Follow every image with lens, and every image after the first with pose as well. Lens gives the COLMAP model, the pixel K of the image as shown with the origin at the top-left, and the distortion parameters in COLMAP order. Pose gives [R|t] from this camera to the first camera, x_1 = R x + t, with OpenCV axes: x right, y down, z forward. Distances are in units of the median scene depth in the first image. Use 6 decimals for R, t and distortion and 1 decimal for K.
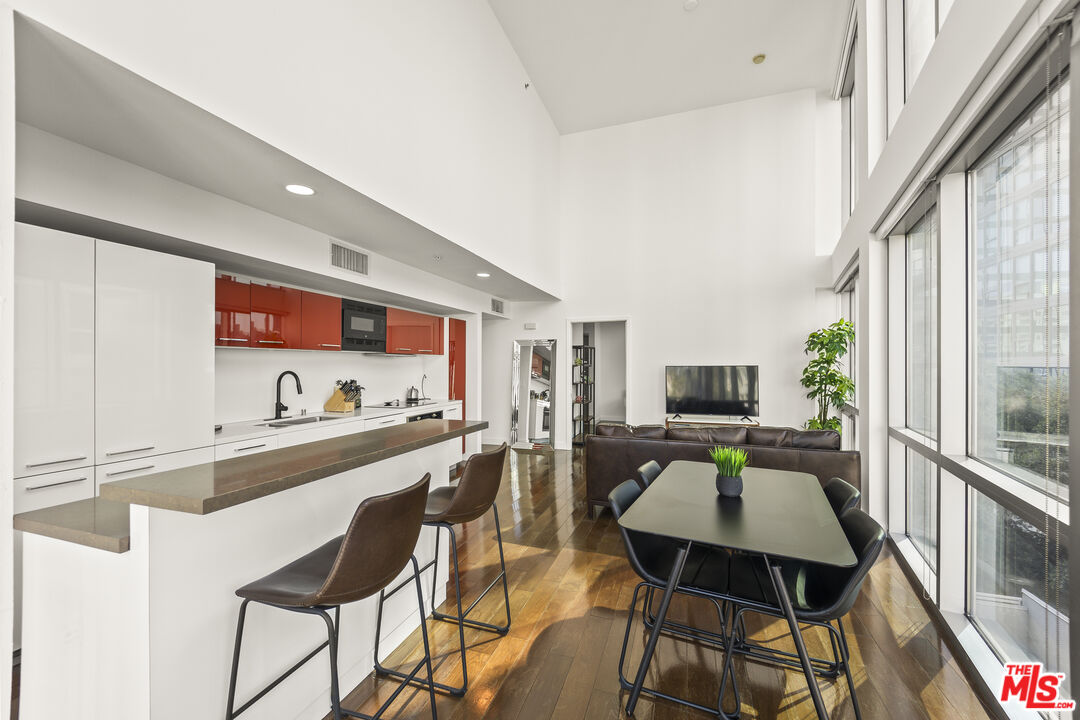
lens RADIAL K [[439.9, 0, 543.2], [0, 439.9, 363.5], [0, 0, 1]] dist [0.002730, 0.000100]
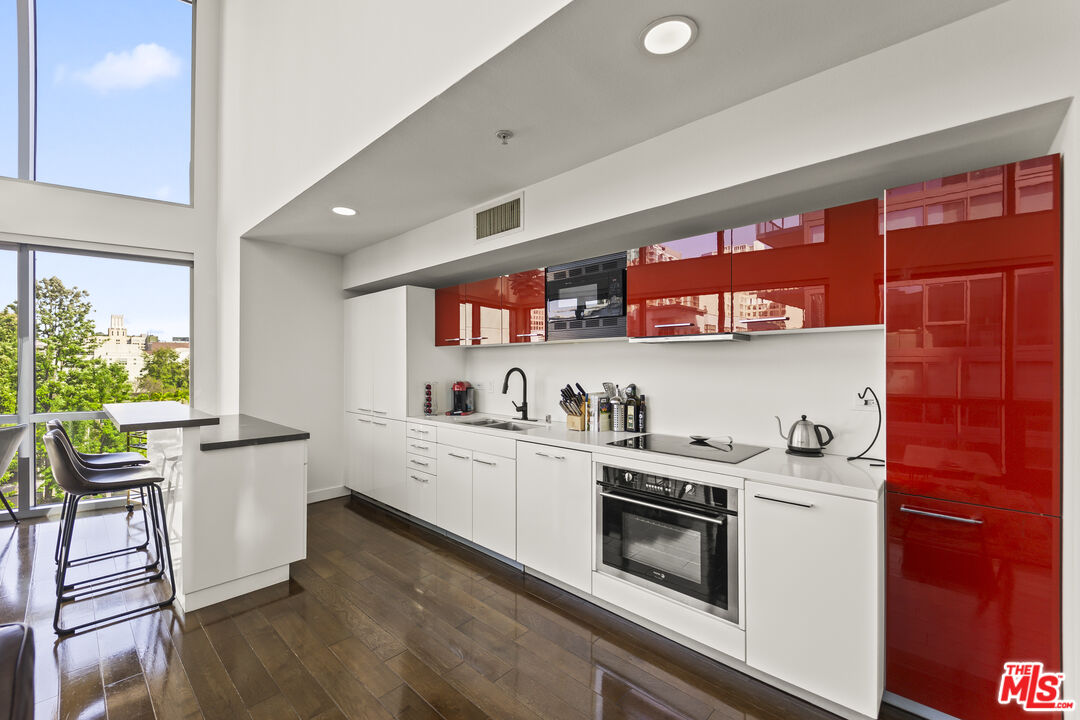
lens RADIAL K [[439.9, 0, 540.3], [0, 439.9, 359.8], [0, 0, 1]] dist [0.002730, 0.000100]
pose [[-0.406944, -0.003536, -0.913446, 0.207744], [0.002203, 0.999986, -0.004853, 0.006153], [0.913450, -0.003987, -0.406930, 1.323802]]
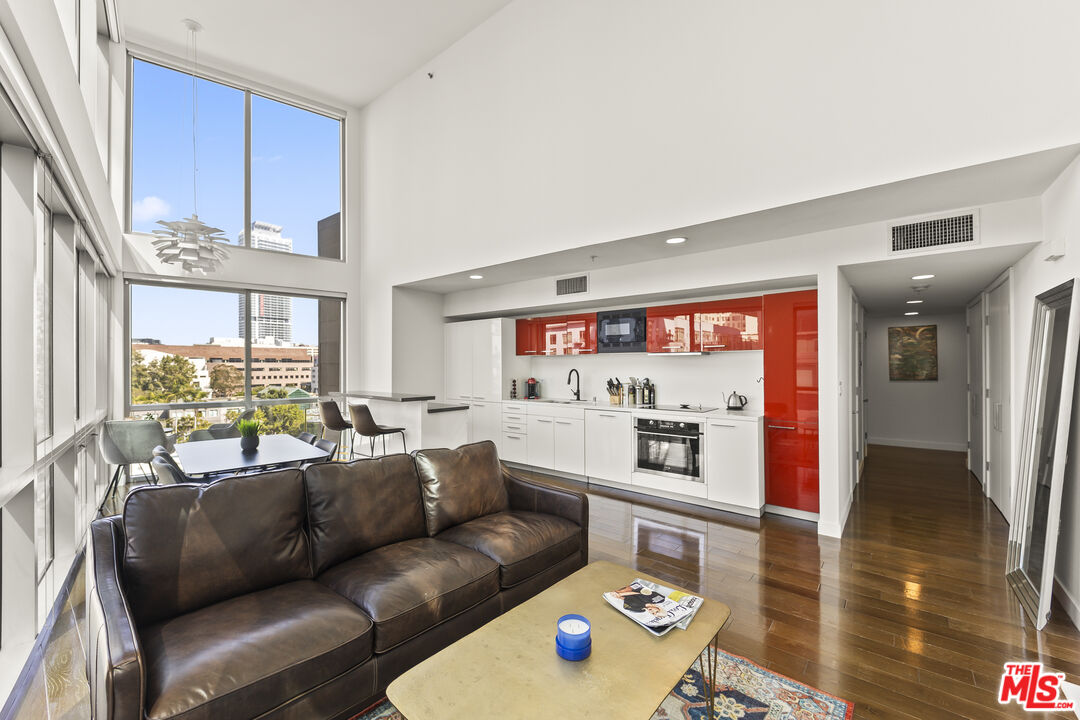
lens RADIAL K [[439.9, 0, 535.7], [0, 439.9, 356.3], [0, 0, 1]] dist [0.002730, 0.000100]
pose [[-0.358549, -0.013583, -0.933412, 0.812886], [0.004055, 0.999862, -0.016108, -0.001626], [0.933502, -0.009560, -0.358445, 1.328334]]
